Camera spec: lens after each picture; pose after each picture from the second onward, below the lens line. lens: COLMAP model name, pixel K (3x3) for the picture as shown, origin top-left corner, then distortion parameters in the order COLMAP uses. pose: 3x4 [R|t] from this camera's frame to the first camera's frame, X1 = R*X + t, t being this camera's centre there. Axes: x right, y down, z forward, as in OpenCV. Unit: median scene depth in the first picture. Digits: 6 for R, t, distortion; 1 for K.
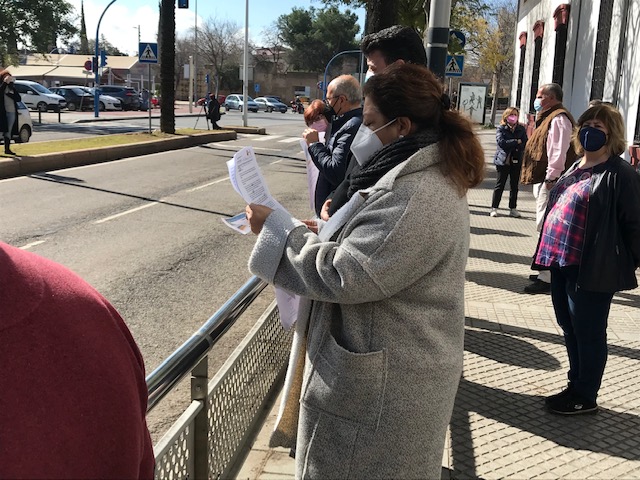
lens RADIAL K [[753.7, 0, 320.0], [0, 753.7, 240.0], [0, 0, 1]] dist [-0.008466, -0.041660]
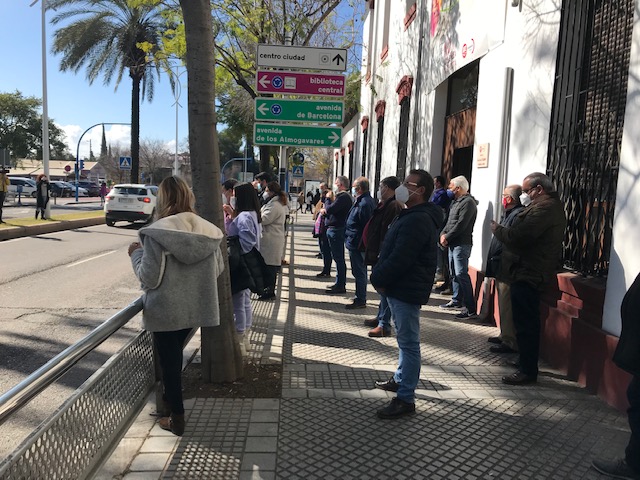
lens RADIAL K [[538.0, 0, 310.1], [0, 538.0, 241.1], [0, 0, 1]] dist [0.001211, 0.001356]
pose [[0.984292, -0.022192, 0.175146, -0.020030], [0.037565, 0.995677, -0.084950, 0.035382], [-0.172504, 0.090195, 0.980871, -0.185356]]
